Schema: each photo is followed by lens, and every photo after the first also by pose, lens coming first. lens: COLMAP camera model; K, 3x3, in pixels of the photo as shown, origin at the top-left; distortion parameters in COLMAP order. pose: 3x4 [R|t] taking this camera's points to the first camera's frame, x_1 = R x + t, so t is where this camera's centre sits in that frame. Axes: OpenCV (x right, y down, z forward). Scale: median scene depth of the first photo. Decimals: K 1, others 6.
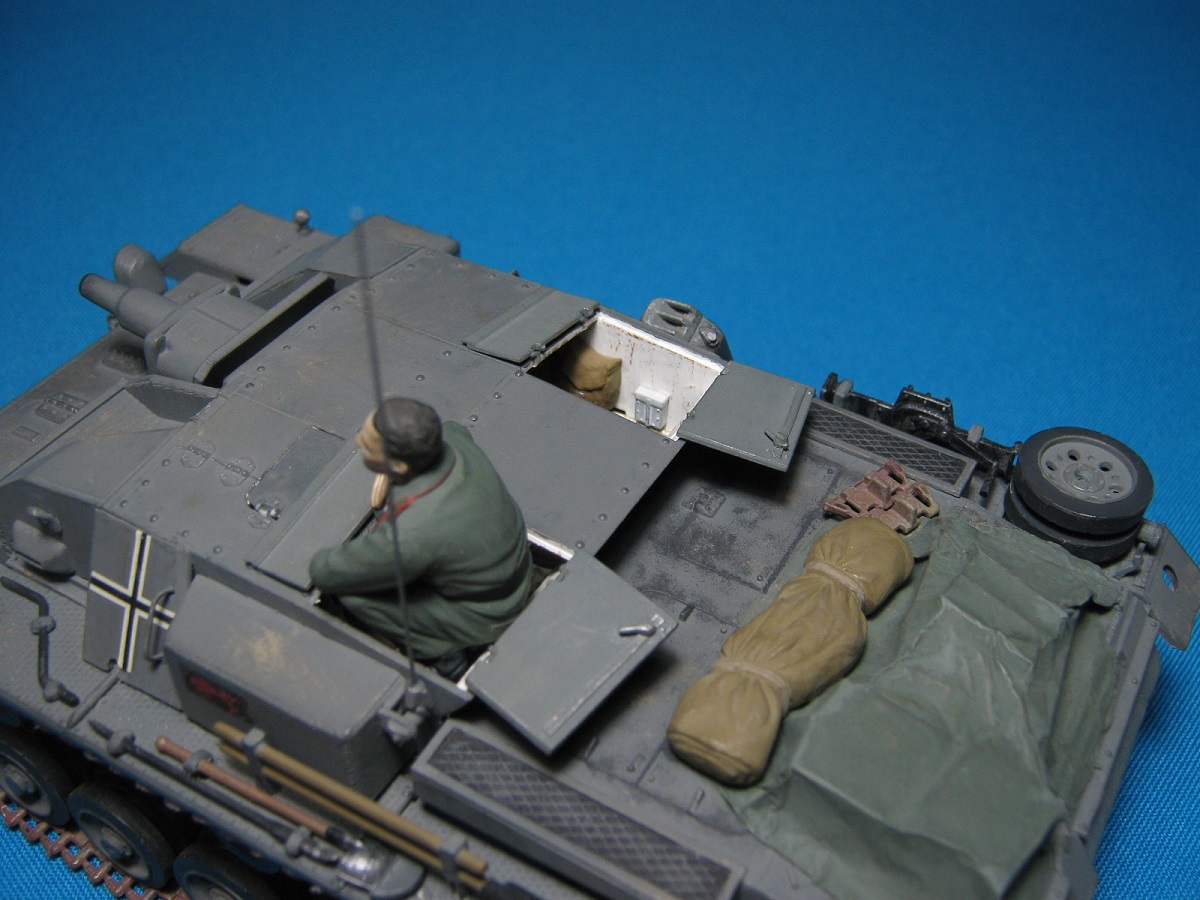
lens RADIAL K [[1331.6, 0, 622.7], [0, 1331.6, 451.3], [0, 0, 1]] dist [-0.116528, 0.004671]
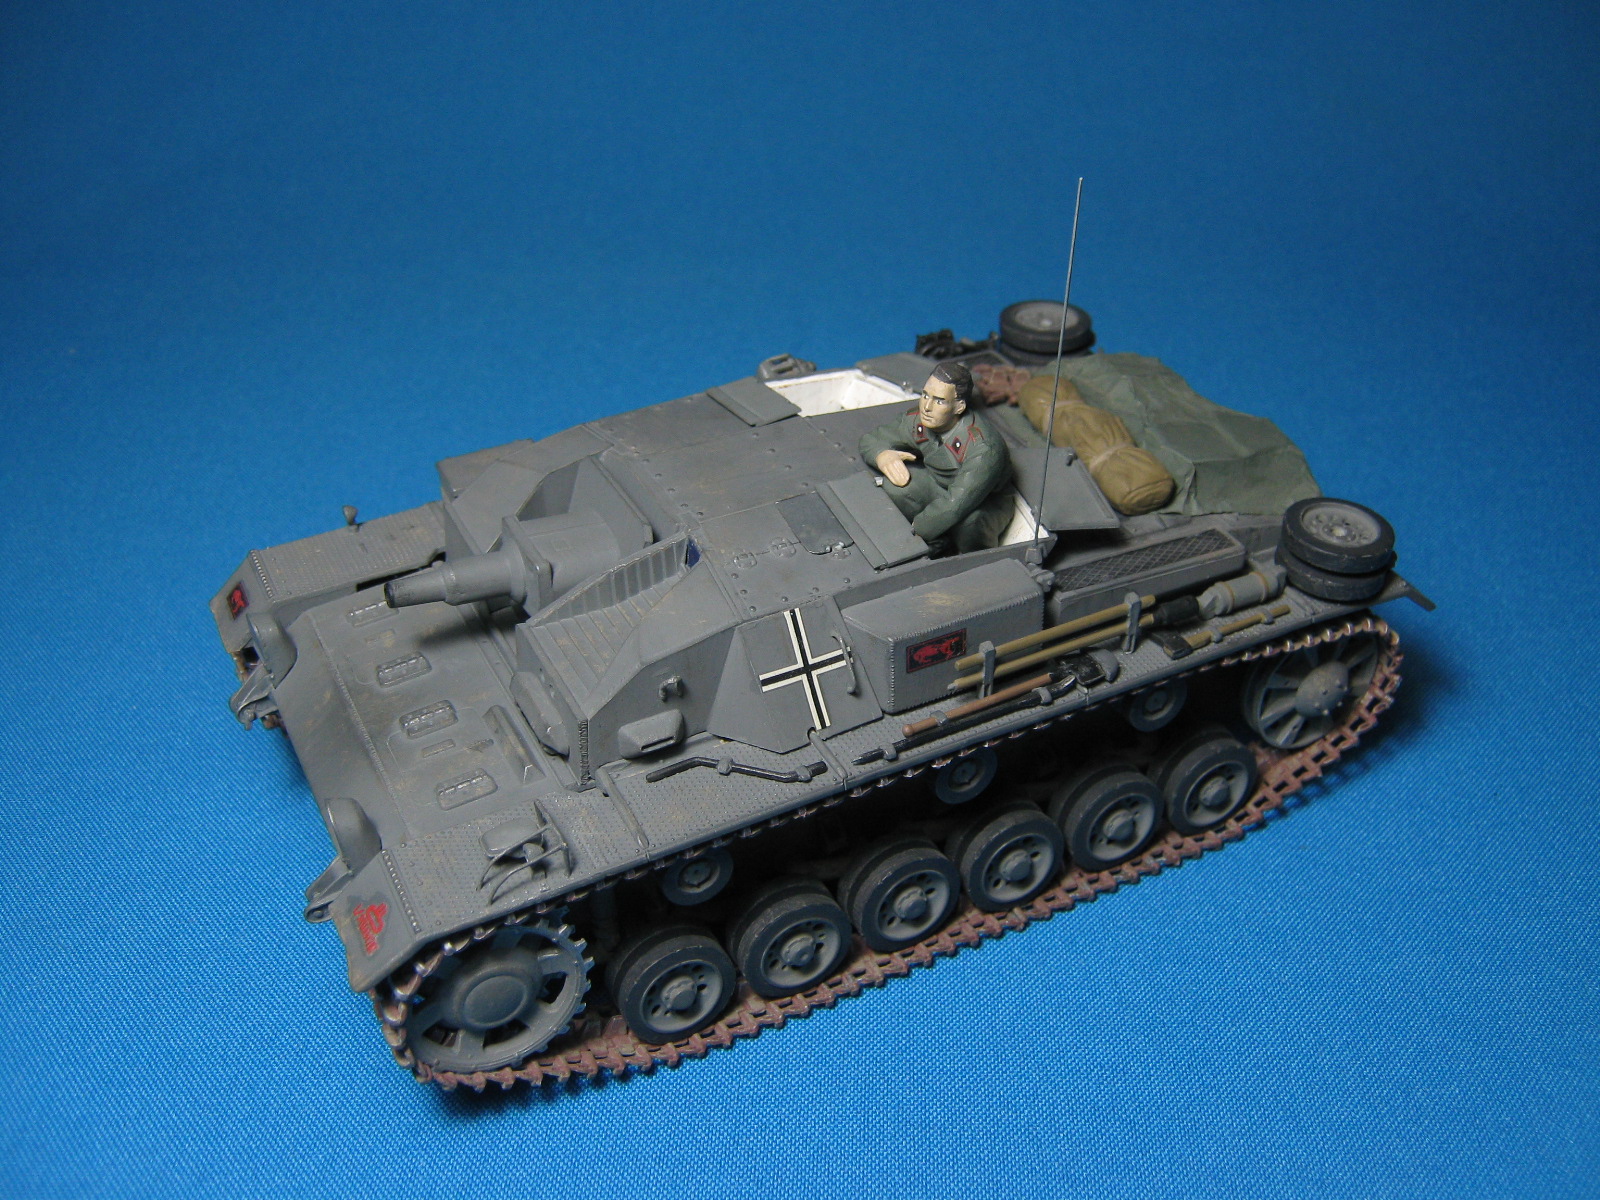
lens RADIAL K [[1775.4, 0, 830.2], [0, 1775.4, 601.7], [0, 0, 1]] dist [-0.116528, 0.004671]
pose [[0.556978, -0.494929, 0.666949, -1.399641], [0.570949, 0.811369, 0.125292, -0.125507], [-0.603152, 0.311009, 0.734494, -0.227384]]
